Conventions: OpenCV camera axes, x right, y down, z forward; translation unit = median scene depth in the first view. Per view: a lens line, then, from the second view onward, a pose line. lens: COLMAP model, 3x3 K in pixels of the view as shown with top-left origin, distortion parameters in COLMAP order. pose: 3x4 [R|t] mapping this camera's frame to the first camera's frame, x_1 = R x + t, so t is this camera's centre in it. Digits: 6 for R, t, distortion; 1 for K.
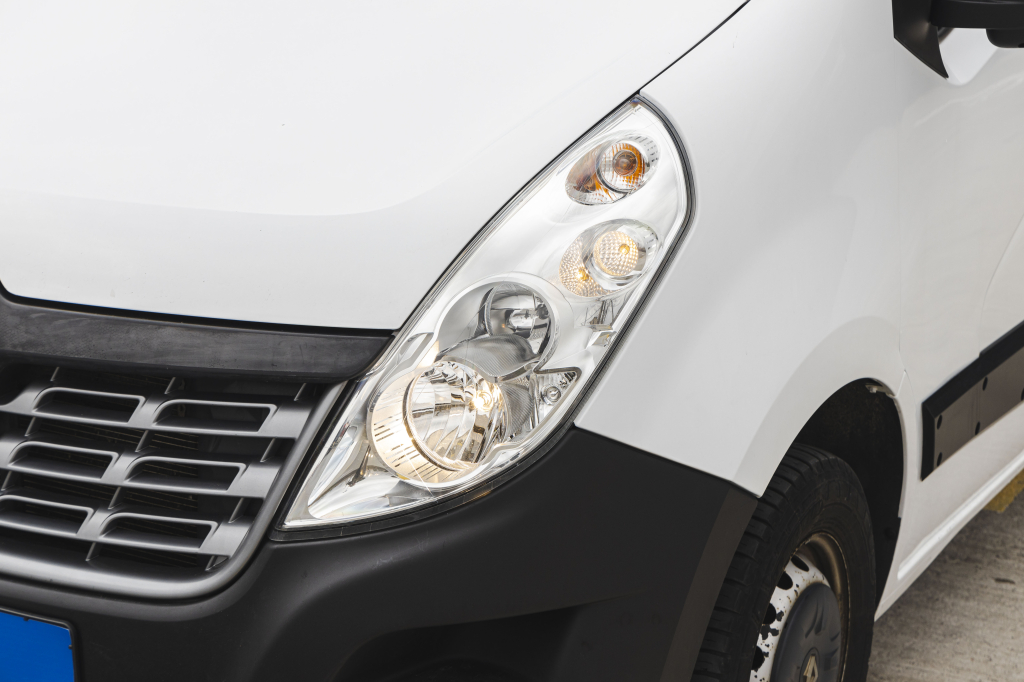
lens RADIAL K [[2072.3, 0, 512.0], [0, 2072.3, 341.0], [0, 0, 1]] dist [0.035107, 0.127765]
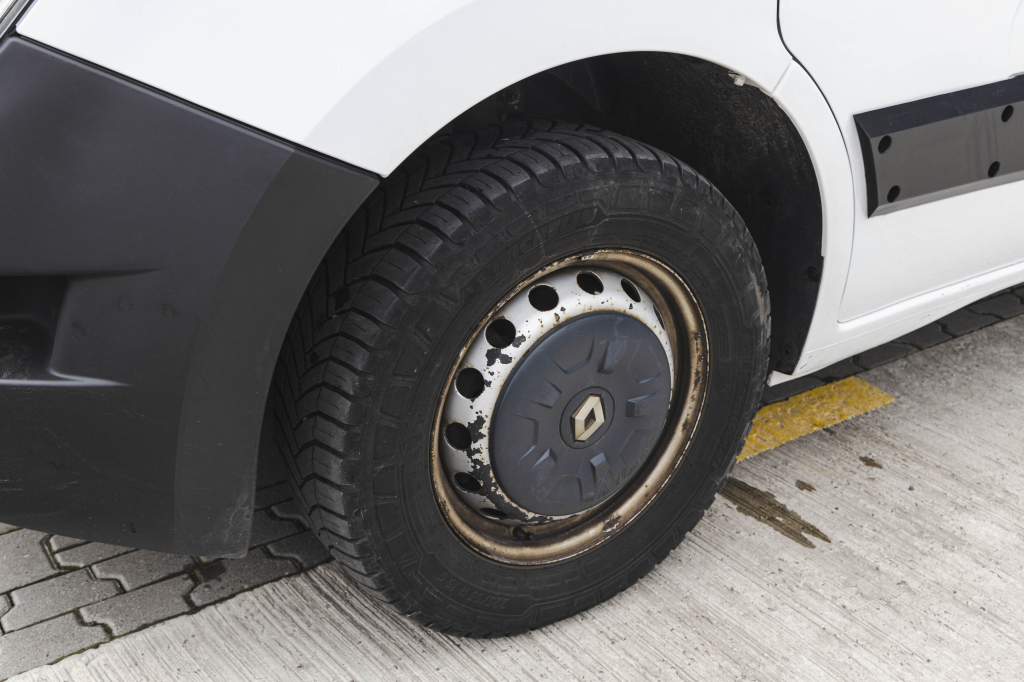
lens RADIAL K [[1182.2, 0, 512.0], [0, 1182.2, 341.0], [0, 0, 1]] dist [0.002663, 0.010797]
pose [[0.884383, 0.177315, -0.431771, 0.318624], [-0.098453, 0.975086, 0.198781, 0.040208], [0.456261, -0.133289, 0.879807, 0.580109]]
